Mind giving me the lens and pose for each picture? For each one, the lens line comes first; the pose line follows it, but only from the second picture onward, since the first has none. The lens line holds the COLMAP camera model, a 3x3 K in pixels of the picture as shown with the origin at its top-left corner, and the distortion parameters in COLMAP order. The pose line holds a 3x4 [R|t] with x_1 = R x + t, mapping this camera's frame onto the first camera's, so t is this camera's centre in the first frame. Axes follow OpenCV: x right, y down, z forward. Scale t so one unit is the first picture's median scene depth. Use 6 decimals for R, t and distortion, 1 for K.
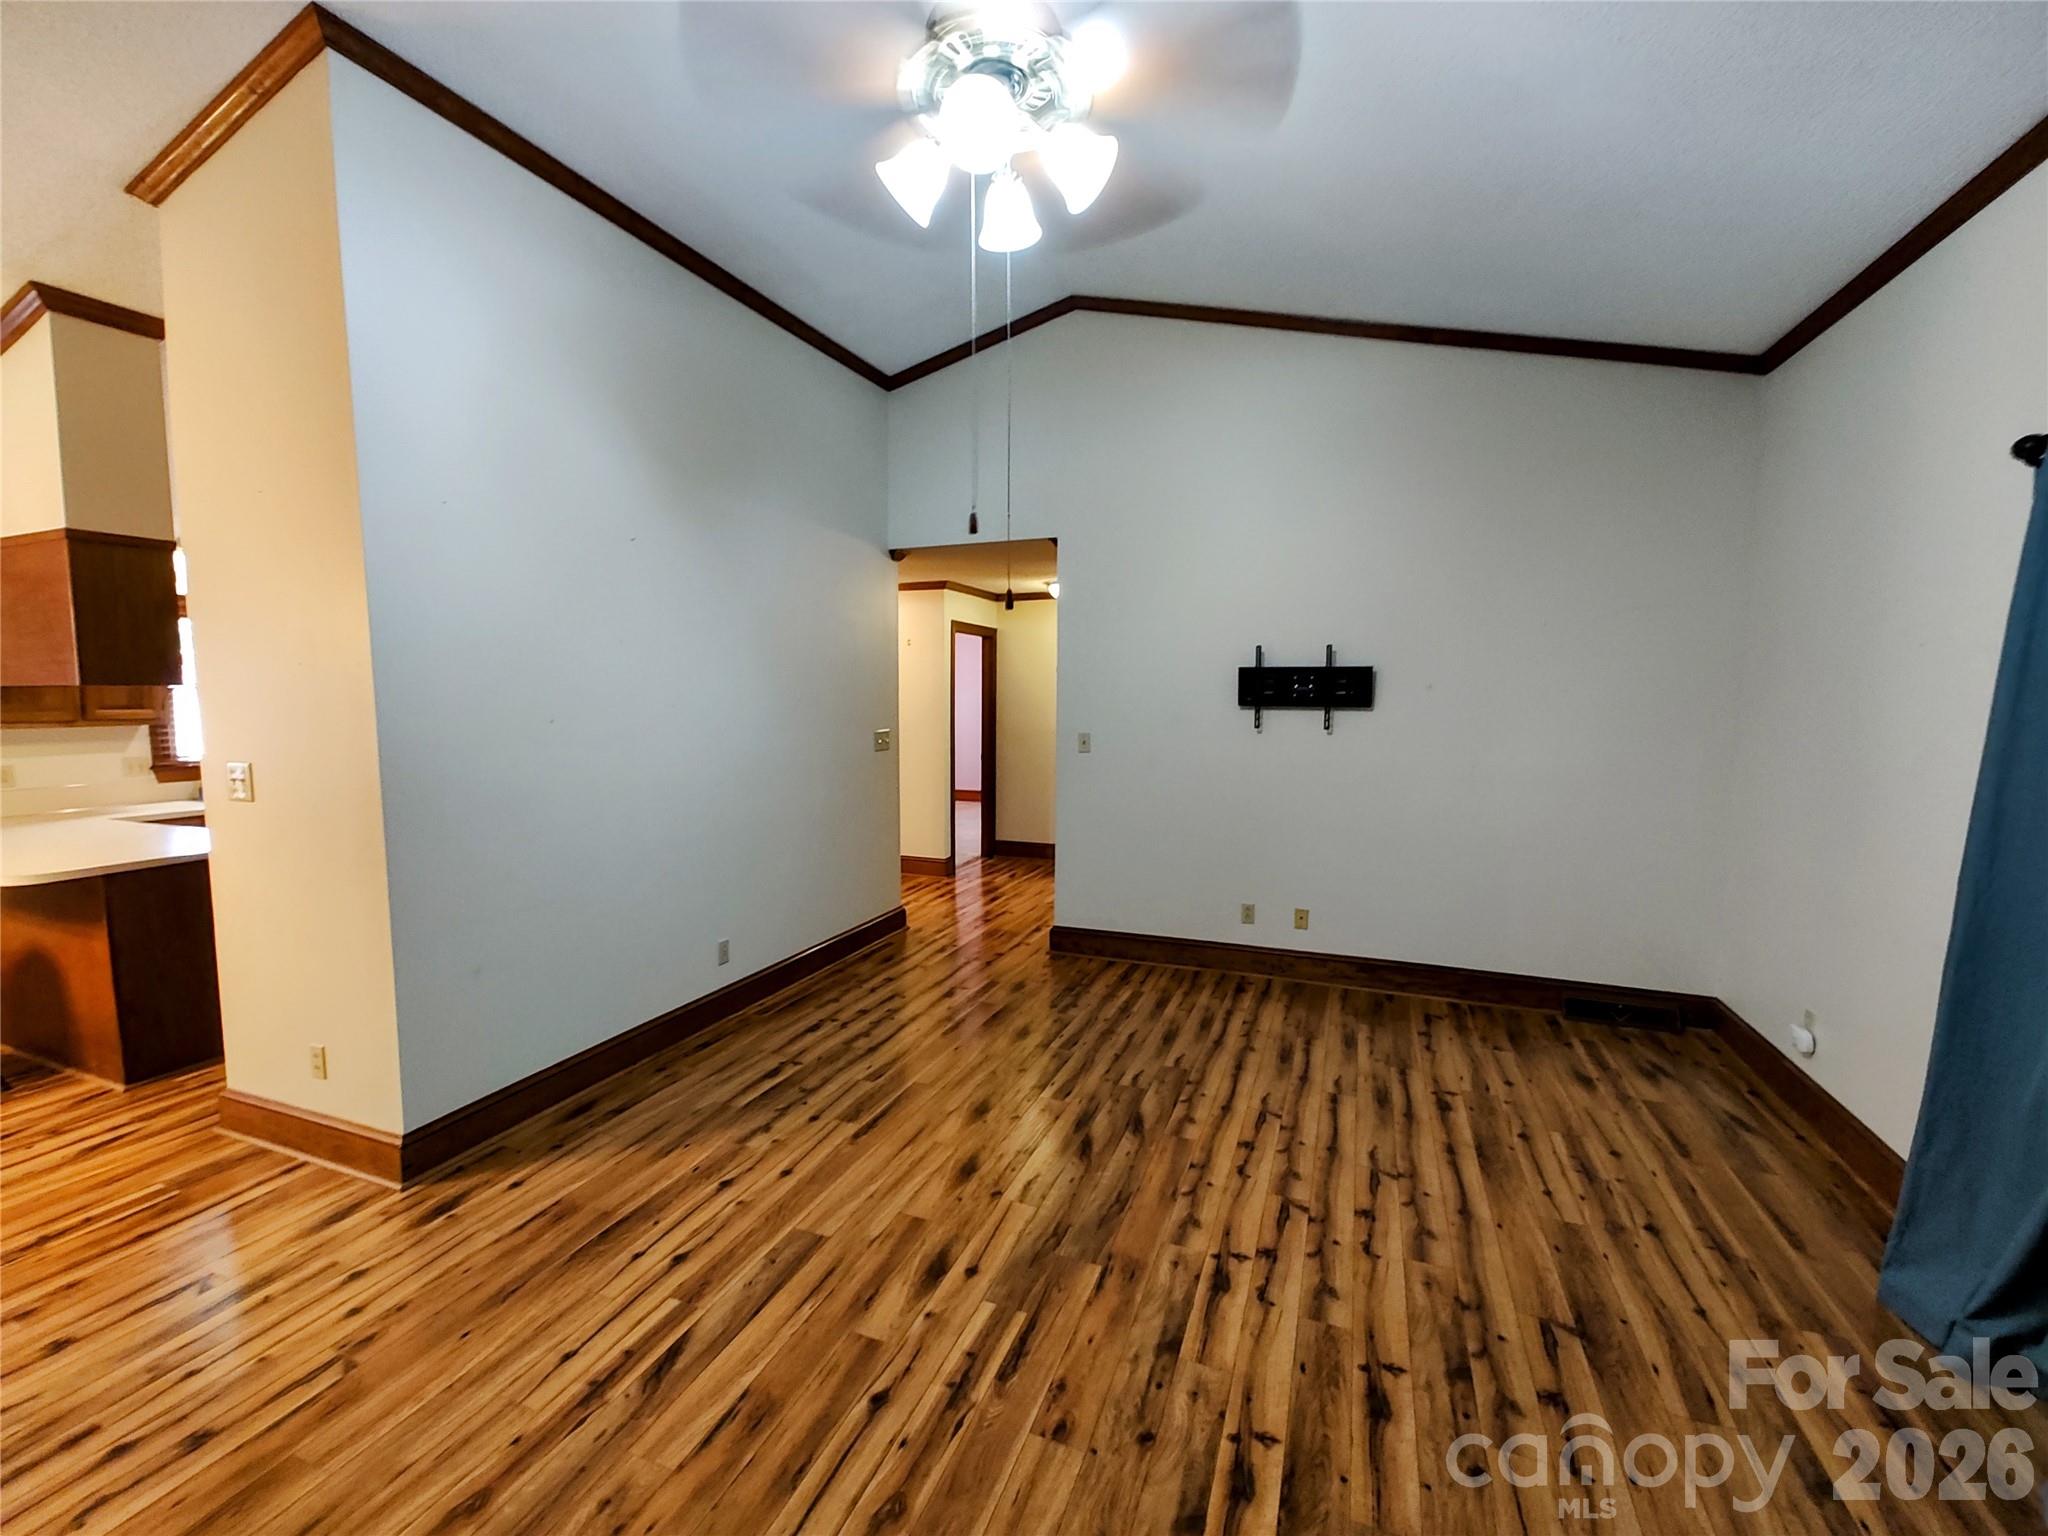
lens RADIAL K [[851.4, 0, 1025.7], [0, 851.4, 765.8], [0, 0, 1]] dist [0.014759, -0.009420]
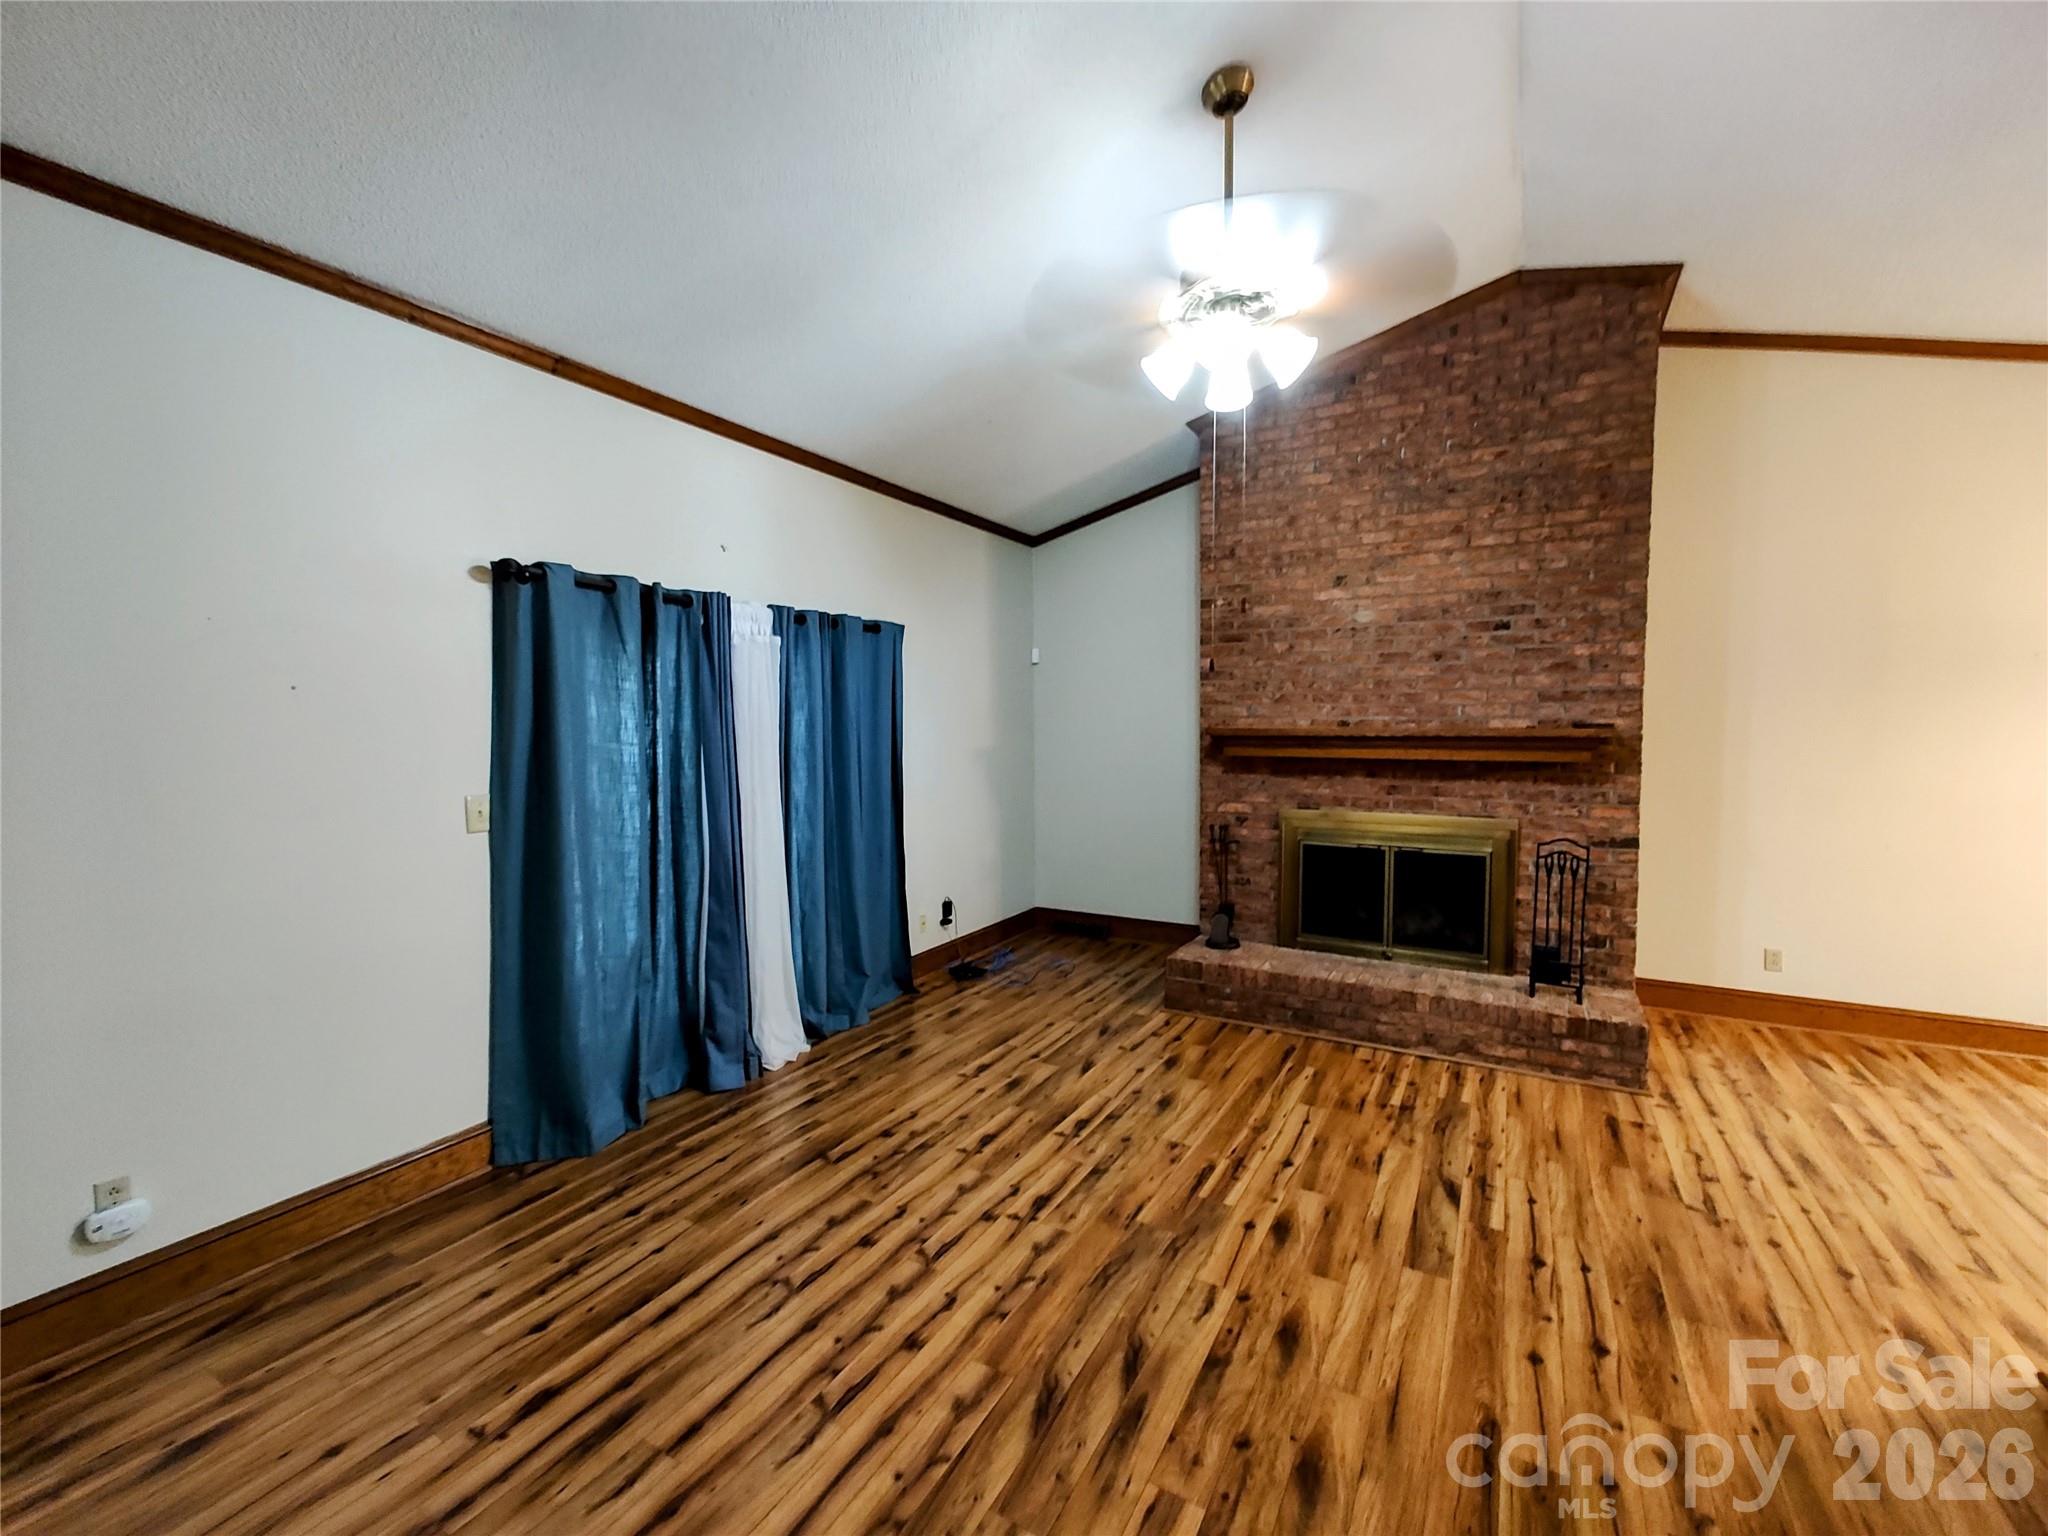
lens RADIAL K [[849.2, 0, 1024.3], [0, 849.2, 769.1], [0, 0, 1]] dist [-0.017524, 0.019027]
pose [[-0.989295, -0.001146, 0.145922, 0.066136], [0.019418, 0.990043, 0.139423, -0.173246], [-0.144629, 0.140764, -0.979422, 1.904450]]
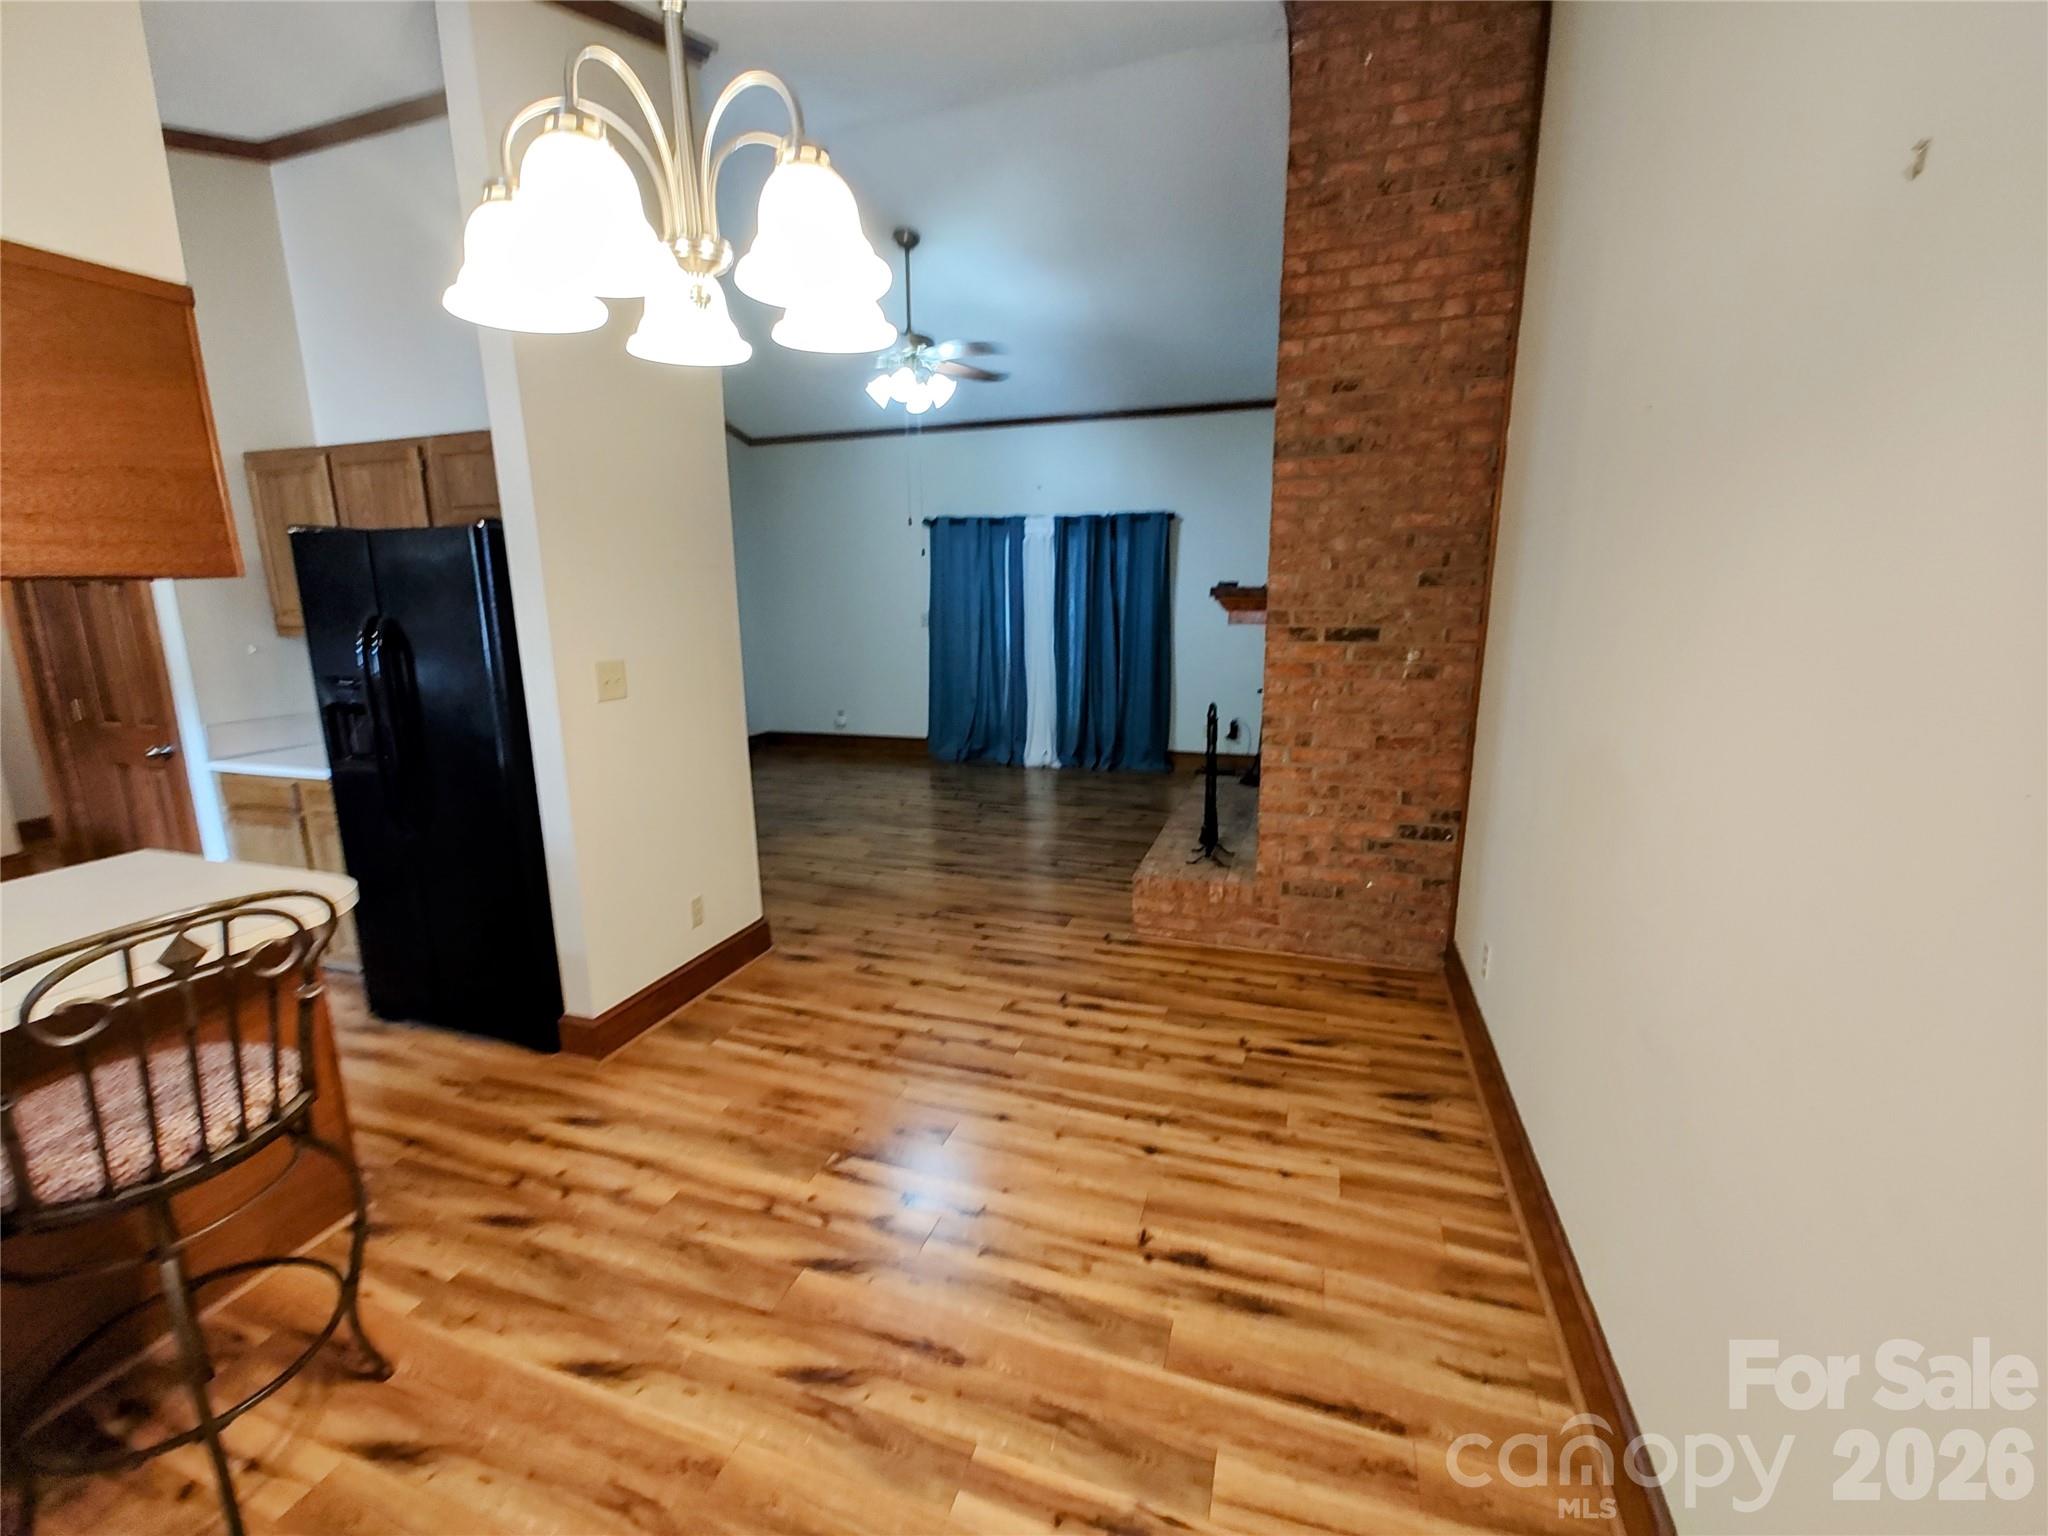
lens RADIAL K [[849.2, 0, 1024.3], [0, 849.2, 769.1], [0, 0, 1]] dist [-0.017524, 0.019027]
pose [[-0.048338, -0.206285, 0.977297, -2.192722], [0.098554, 0.972682, 0.210185, -0.049812], [-0.993957, 0.106476, -0.026687, 0.637712]]
